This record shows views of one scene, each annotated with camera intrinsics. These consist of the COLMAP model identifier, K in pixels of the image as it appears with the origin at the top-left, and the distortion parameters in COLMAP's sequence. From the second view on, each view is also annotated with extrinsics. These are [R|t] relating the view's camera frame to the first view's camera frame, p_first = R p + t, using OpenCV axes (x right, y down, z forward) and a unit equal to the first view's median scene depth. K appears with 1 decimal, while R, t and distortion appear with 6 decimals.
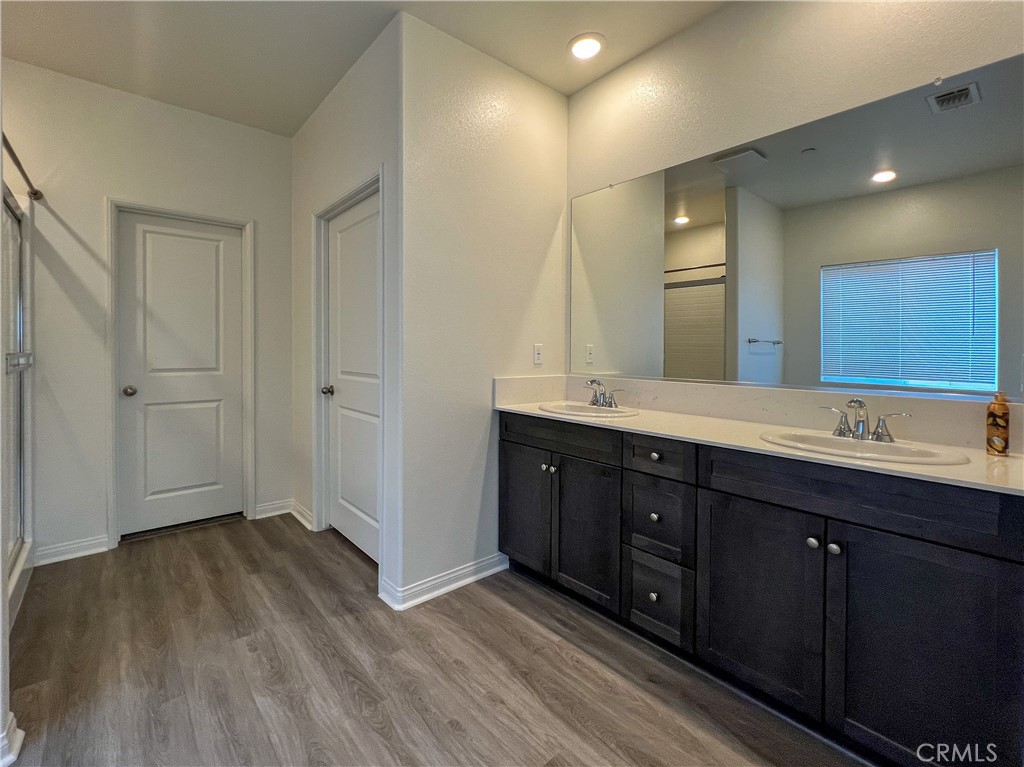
lens RADIAL K [[433.4, 0, 515.2], [0, 433.4, 354.9], [0, 0, 1]] dist [-0.001862, 0.000140]
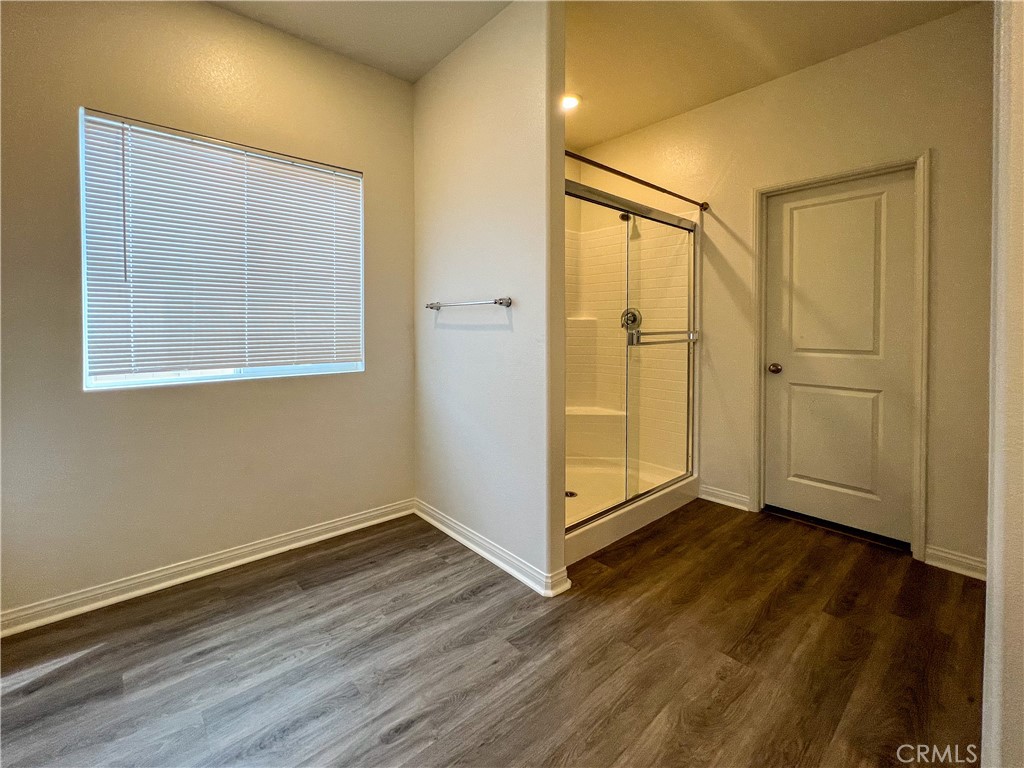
lens RADIAL K [[445.4, 0, 511.1], [0, 445.4, 334.9], [0, 0, 1]] dist [-0.002761, -0.000591]
pose [[-0.011804, 0.011332, -0.999866, 0.207405], [-0.014559, 0.999828, 0.011504, -0.000125], [0.999824, 0.014692, -0.011637, 0.442764]]
